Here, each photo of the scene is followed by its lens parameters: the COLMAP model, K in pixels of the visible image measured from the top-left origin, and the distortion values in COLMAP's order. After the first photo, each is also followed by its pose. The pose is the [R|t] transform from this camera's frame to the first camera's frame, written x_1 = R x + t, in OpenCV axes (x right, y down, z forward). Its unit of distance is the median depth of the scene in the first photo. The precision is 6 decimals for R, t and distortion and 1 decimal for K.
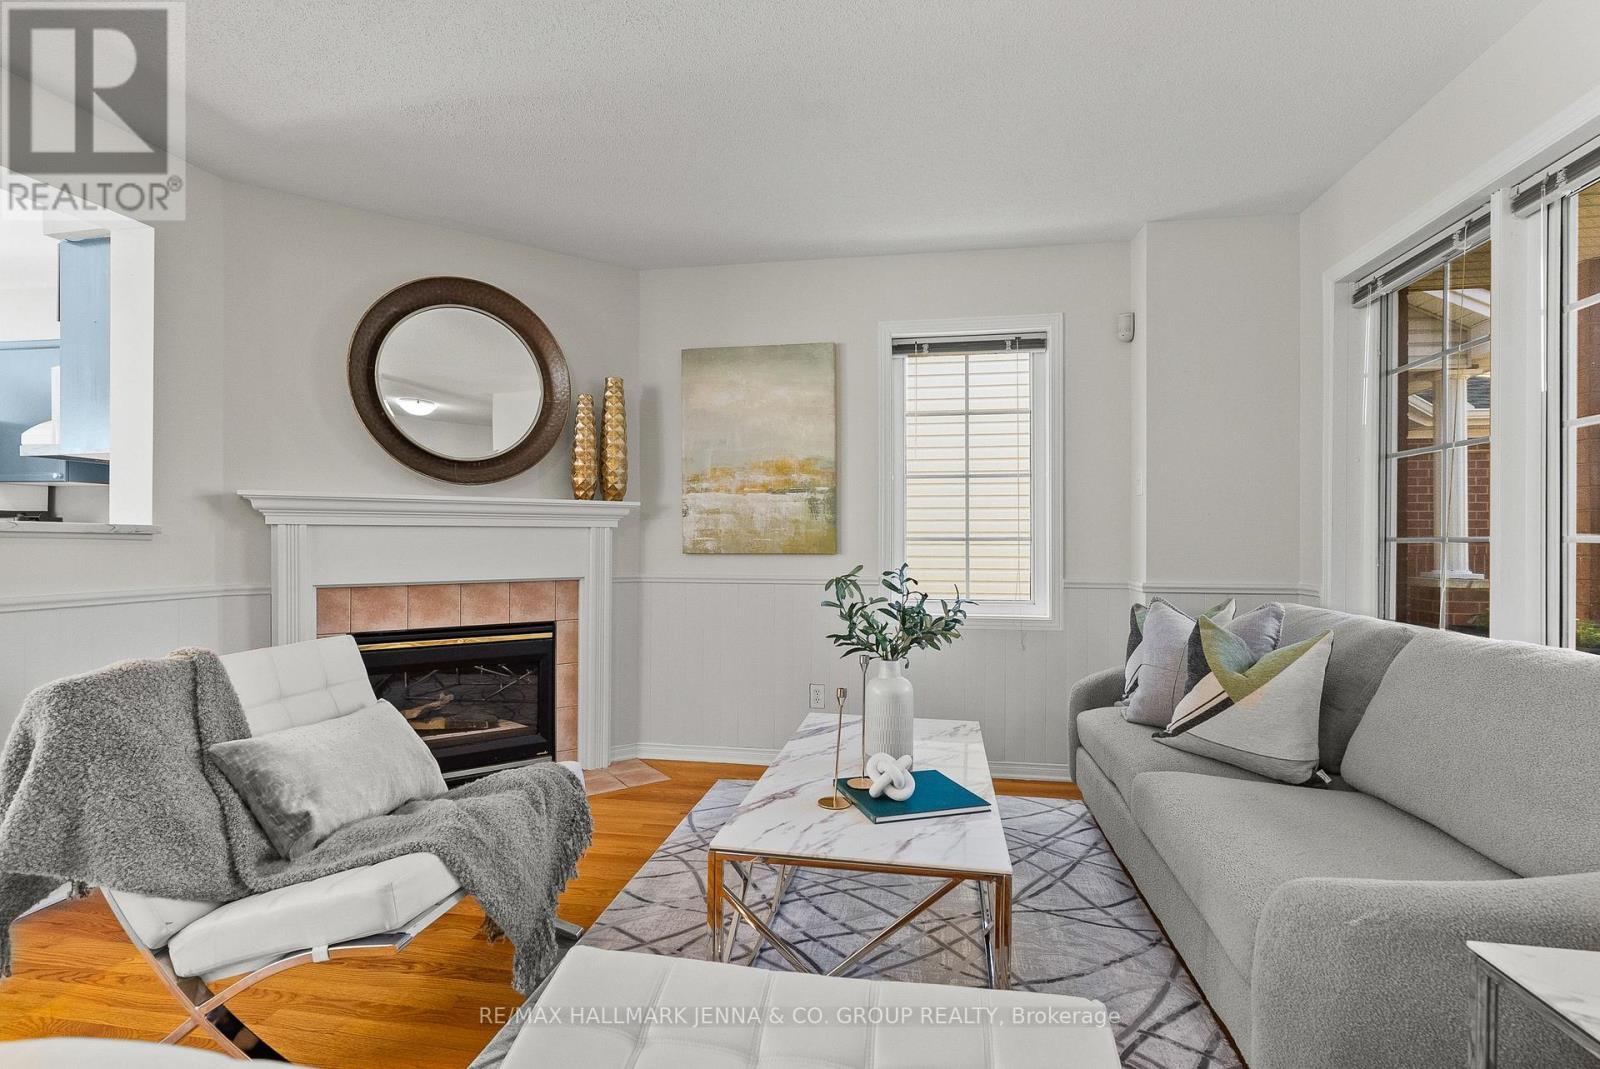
lens RADIAL K [[729.5, 0, 799.3], [0, 729.5, 538.2], [0, 0, 1]] dist [-0.008559, 0.002084]
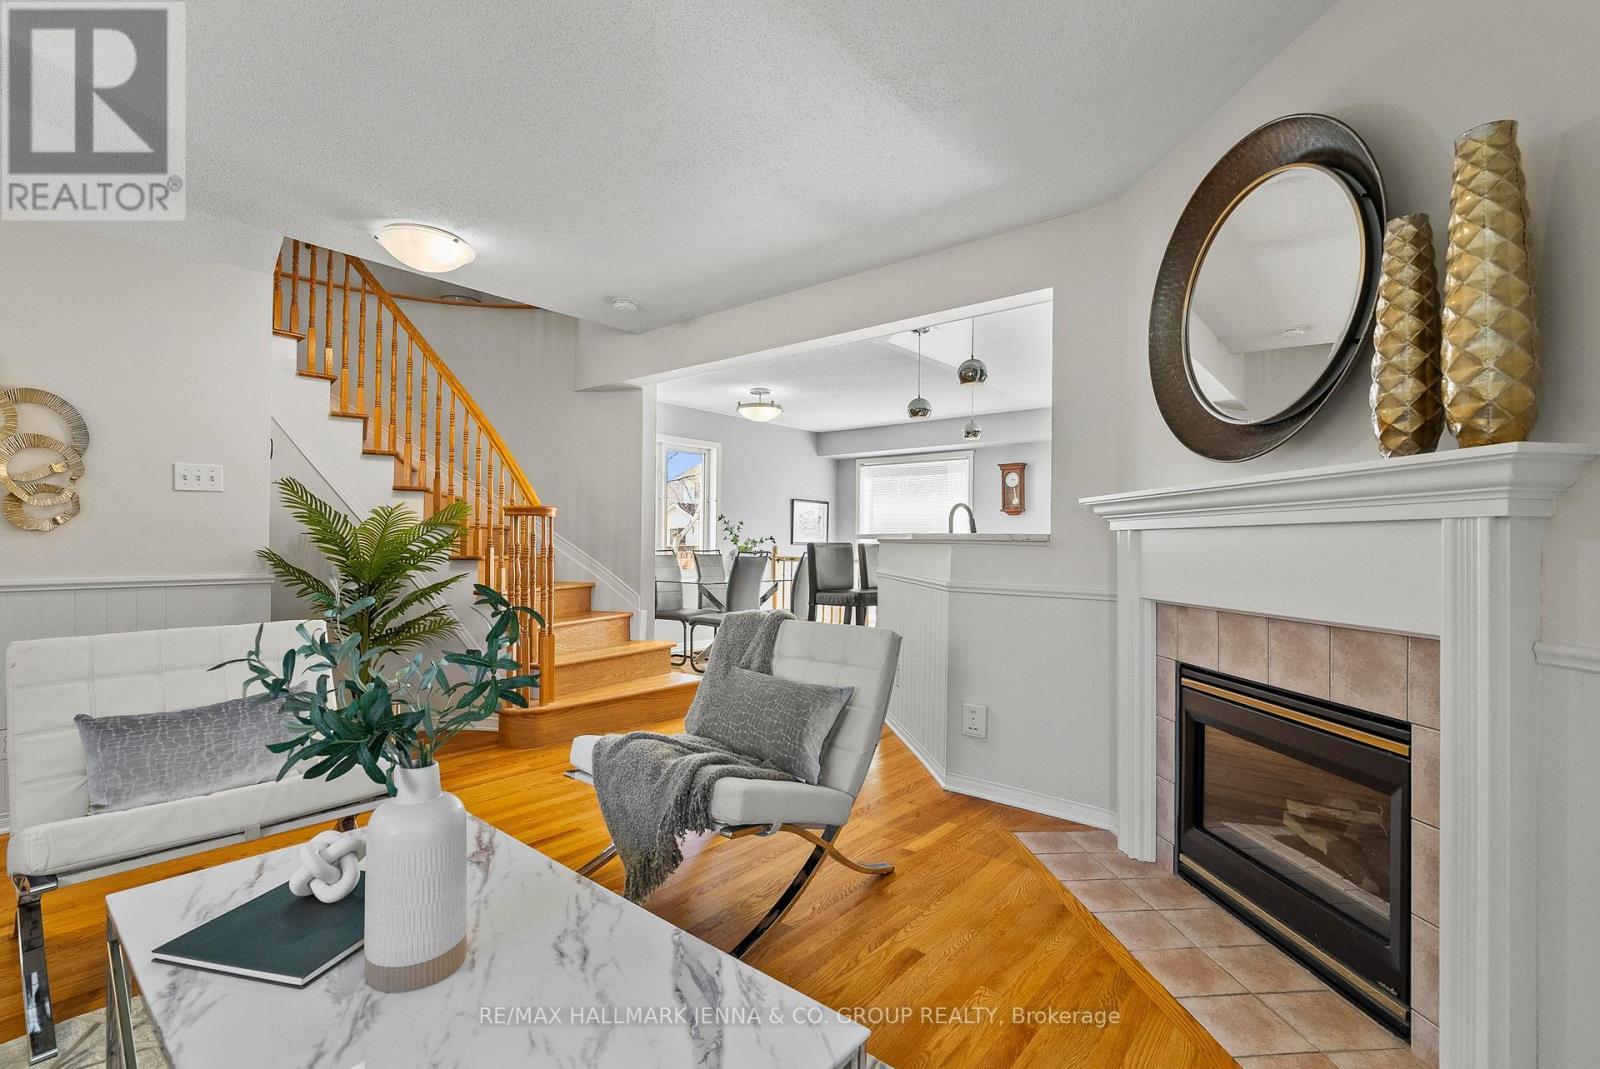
lens RADIAL K [[729.5, 0, 786.3], [0, 729.5, 538.5], [0, 0, 1]] dist [-0.008559, 0.002084]
pose [[-0.515712, -0.011405, -0.856686, 0.370633], [-0.004795, 0.999934, -0.010426, 0.003960], [0.856749, -0.001269, -0.515732, 1.237948]]
